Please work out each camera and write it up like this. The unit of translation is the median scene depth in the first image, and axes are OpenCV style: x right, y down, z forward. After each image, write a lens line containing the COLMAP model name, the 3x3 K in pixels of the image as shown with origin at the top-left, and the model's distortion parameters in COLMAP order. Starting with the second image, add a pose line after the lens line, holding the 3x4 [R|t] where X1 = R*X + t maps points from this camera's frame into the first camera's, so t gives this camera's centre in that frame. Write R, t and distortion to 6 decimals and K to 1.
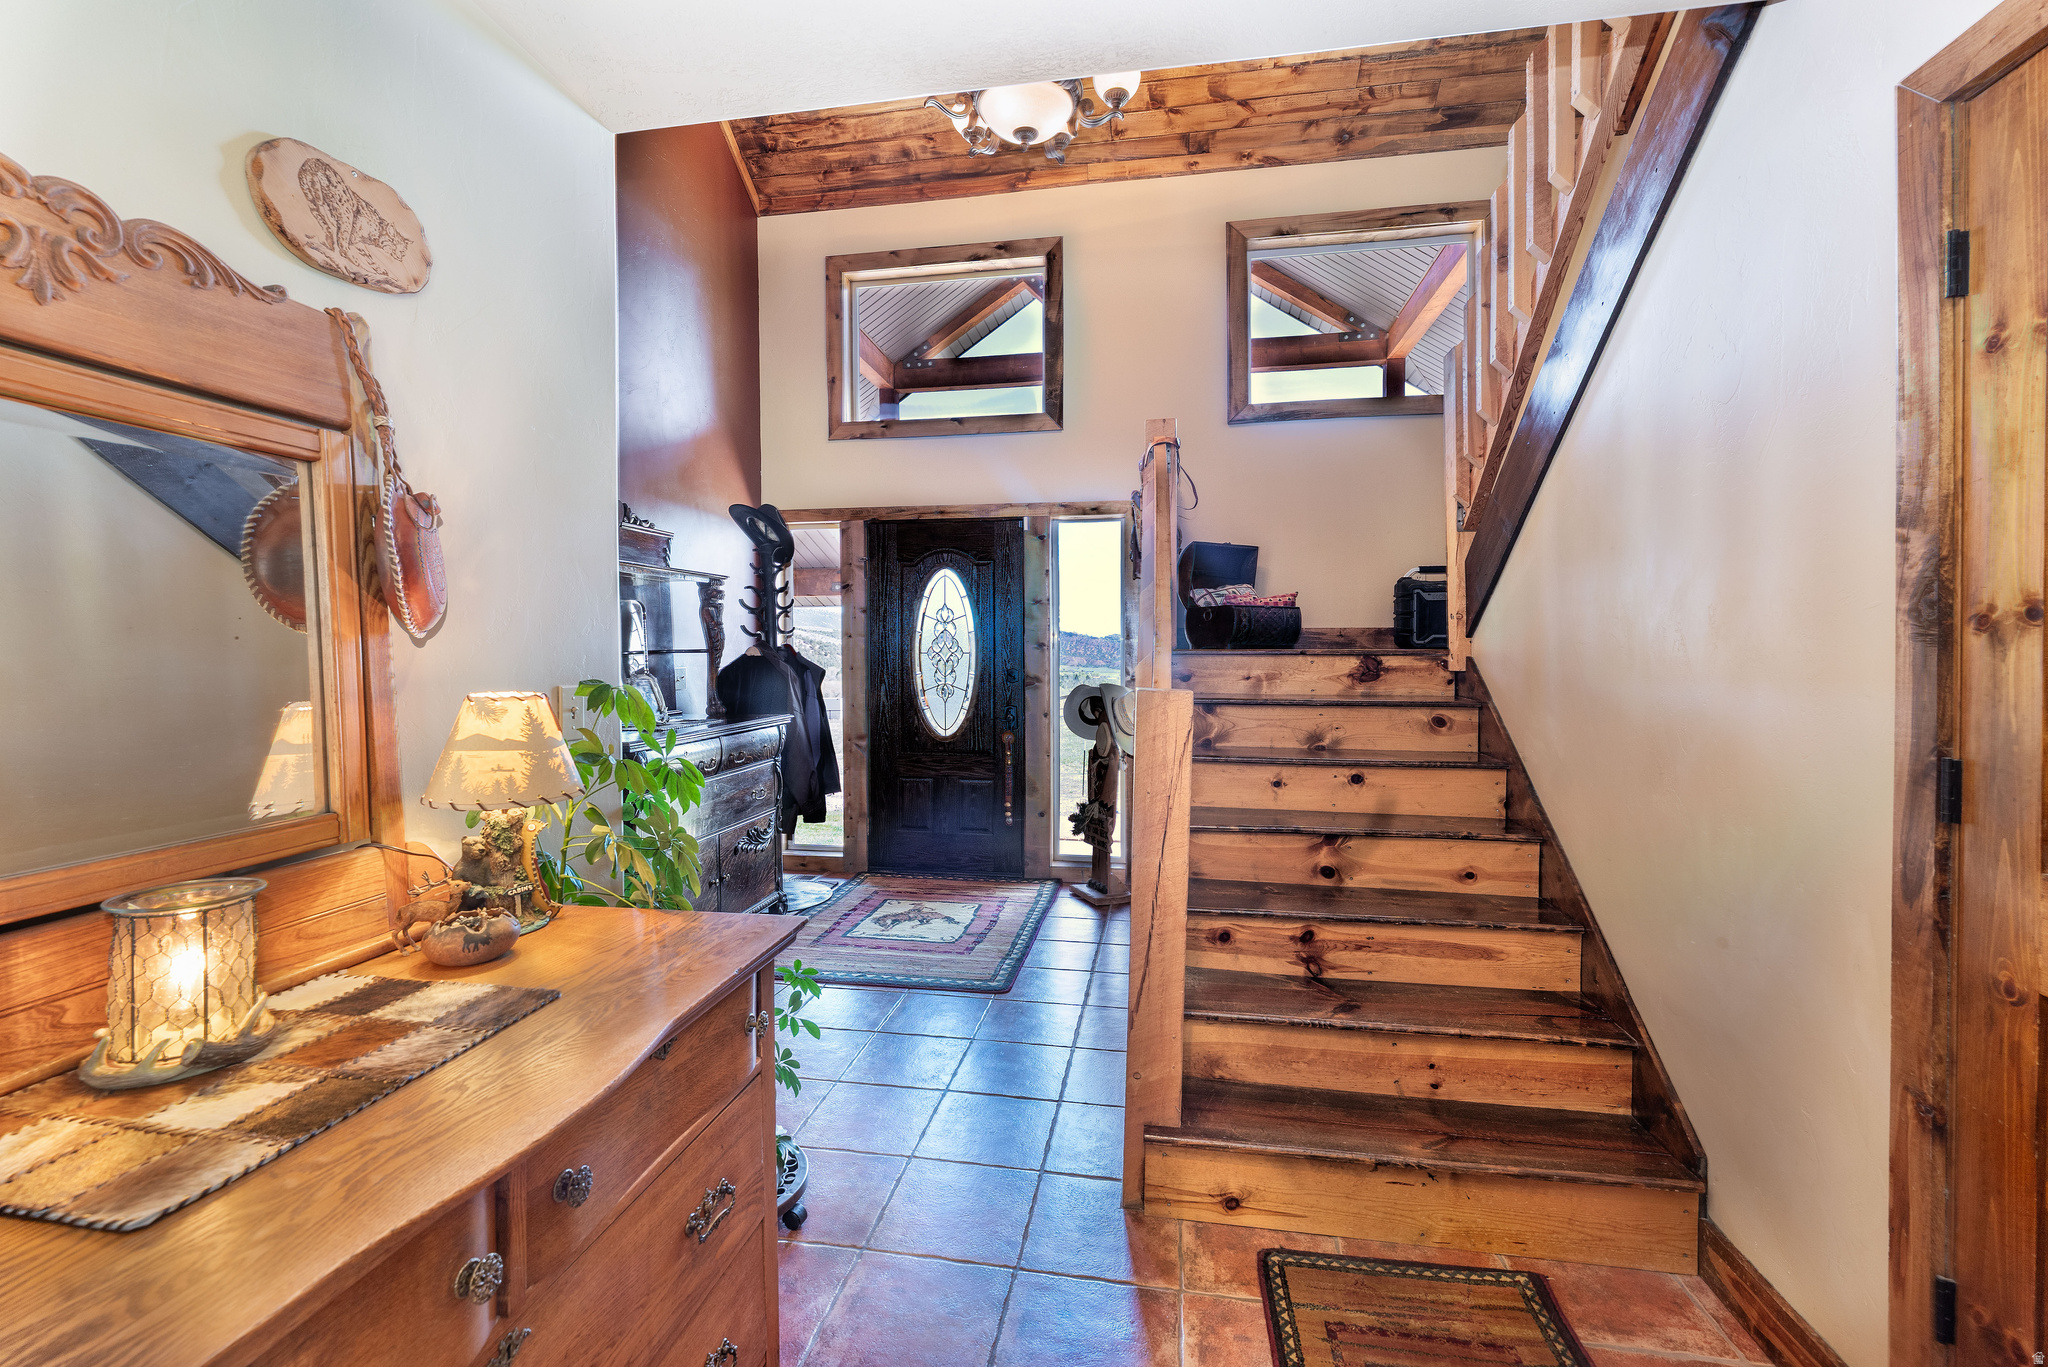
lens RADIAL K [[853.1, 0, 1027.9], [0, 853.1, 642.6], [0, 0, 1]] dist [-0.000291, 0.000010]
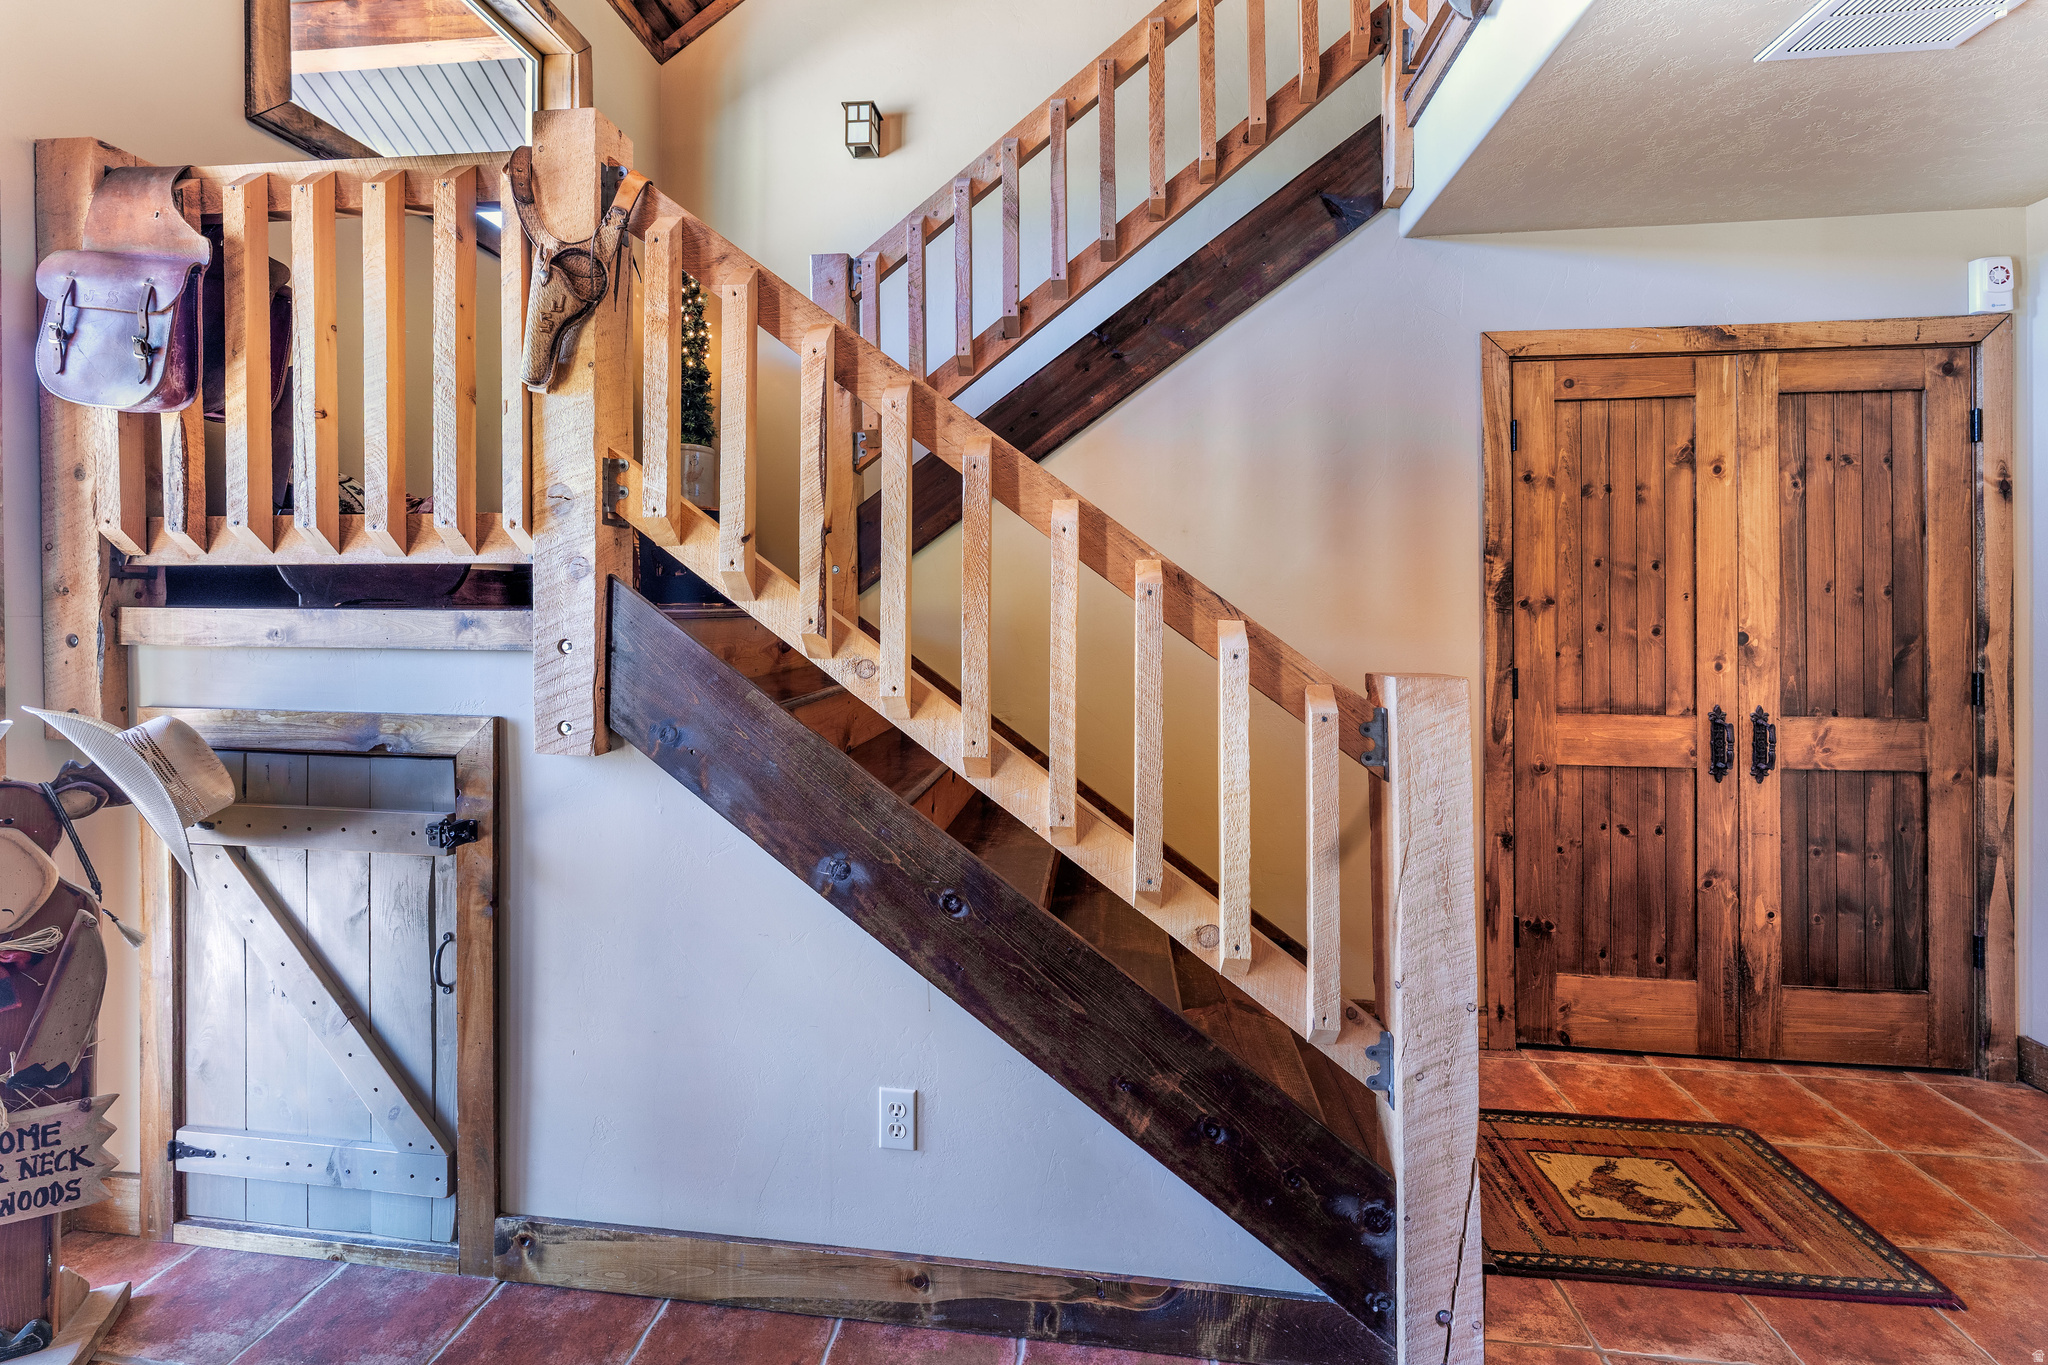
lens RADIAL K [[853.1, 0, 1027.9], [0, 853.1, 641.6], [0, 0, 1]] dist [-0.000291, 0.000010]
pose [[-0.052586, -0.002561, 0.998613, -0.972228], [-0.019215, 0.999814, 0.001552, 0.090280], [-0.998431, -0.019107, -0.052626, 2.340534]]
